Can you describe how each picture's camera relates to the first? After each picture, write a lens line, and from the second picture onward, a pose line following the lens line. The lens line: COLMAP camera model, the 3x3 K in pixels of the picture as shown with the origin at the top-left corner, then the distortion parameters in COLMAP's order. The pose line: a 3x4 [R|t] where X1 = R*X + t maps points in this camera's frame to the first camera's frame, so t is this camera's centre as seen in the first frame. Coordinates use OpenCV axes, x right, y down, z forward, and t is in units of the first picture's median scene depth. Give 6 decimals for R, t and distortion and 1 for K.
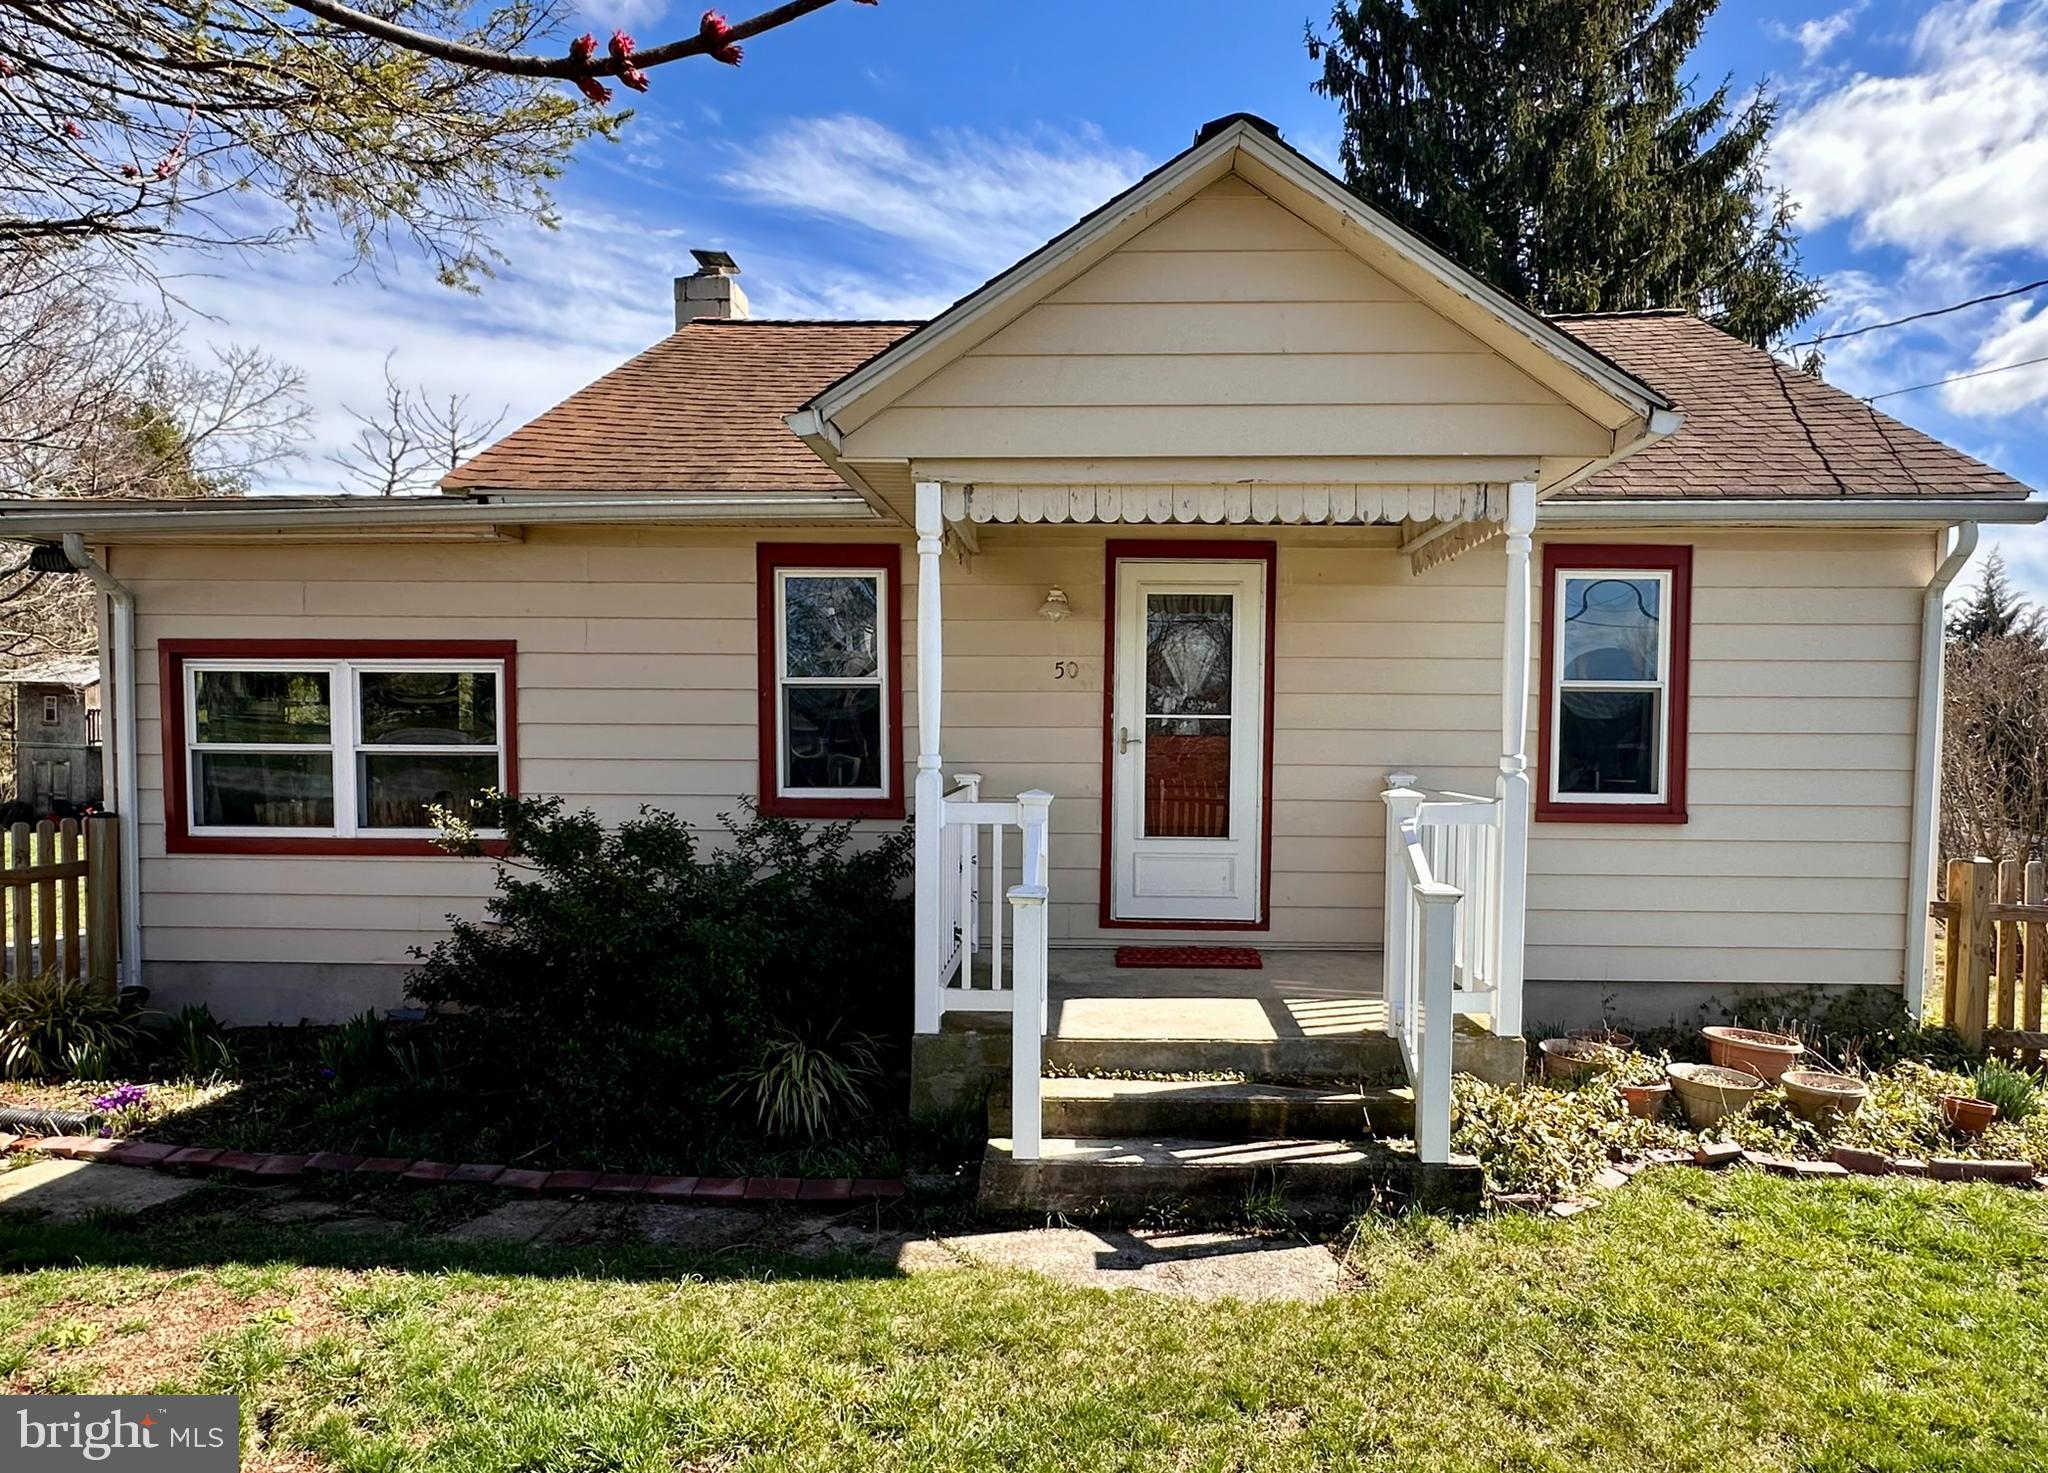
lens RADIAL K [[1154.8, 0, 1024.0], [0, 1154.8, 736.5], [0, 0, 1]] dist [-0.004128, 0.001051]
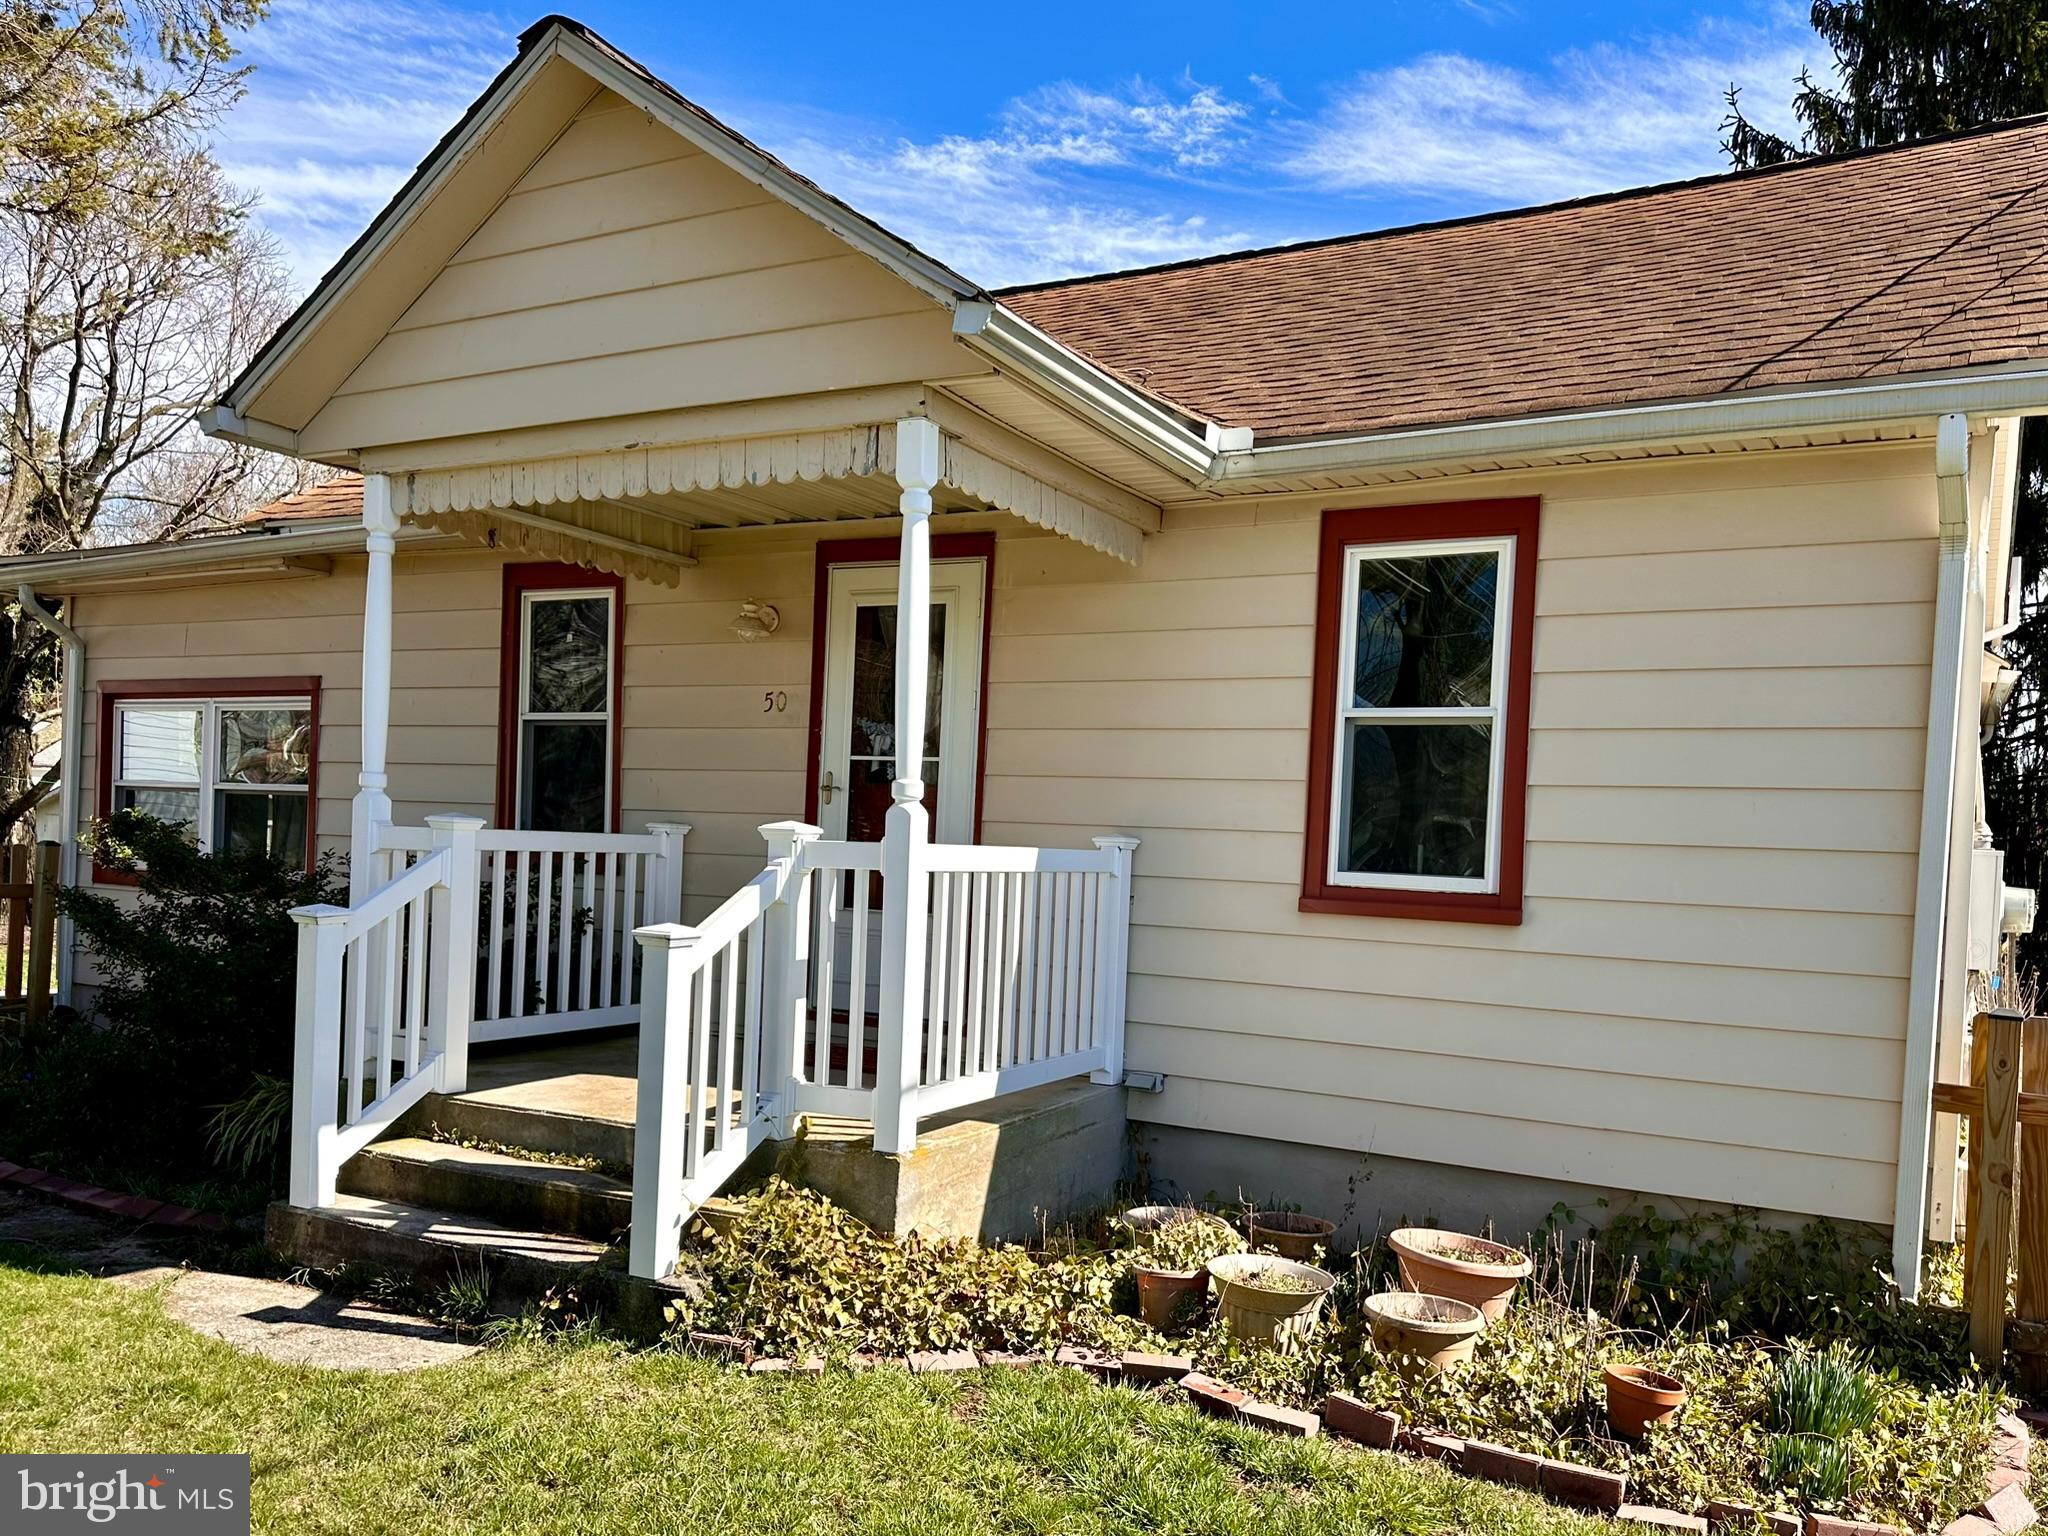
lens RADIAL K [[1513.8, 0, 1024.0], [0, 1513.8, 768.0], [0, 0, 1]] dist [0.068251, -0.101630]
pose [[0.900984, 0.011648, -0.433695, 0.701509], [-0.042440, 0.997212, -0.061384, 0.052323], [0.431771, 0.073712, 0.898966, 0.103625]]
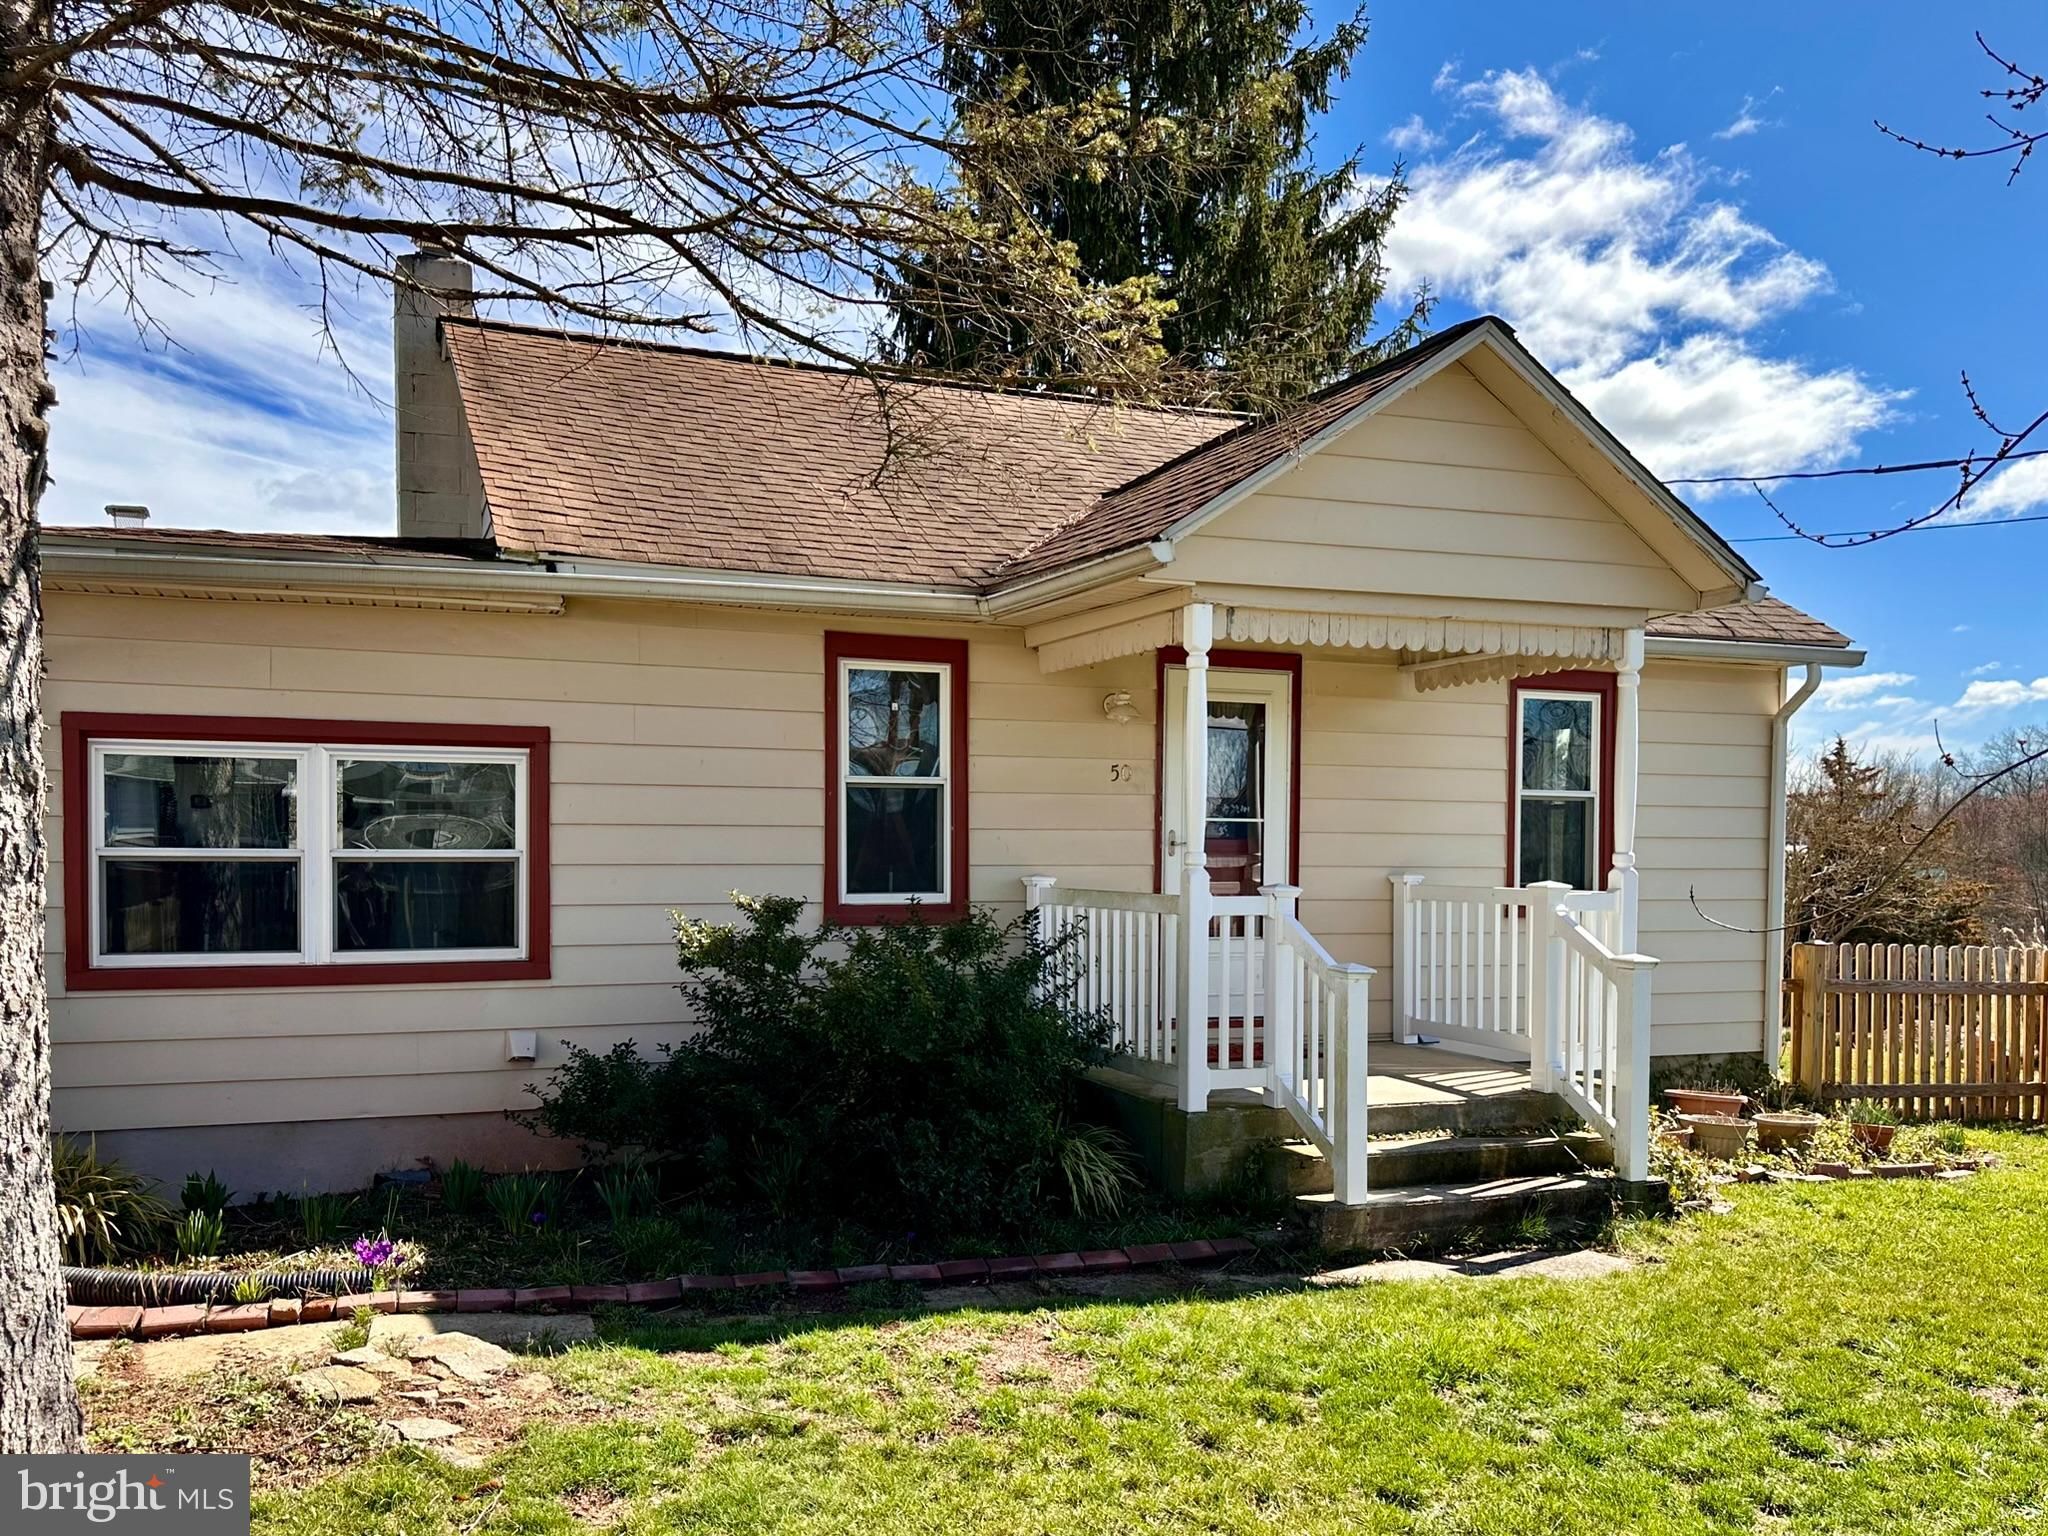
lens RADIAL K [[1586.8, 0, 879.0], [0, 1586.8, 809.7], [0, 0, 1]] dist [0.104423, -0.127880]
pose [[0.929906, 0.007967, 0.367712, -0.691089], [0.001902, 0.999648, -0.026470, 0.010867], [-0.367793, 0.025314, 0.929563, -0.213429]]
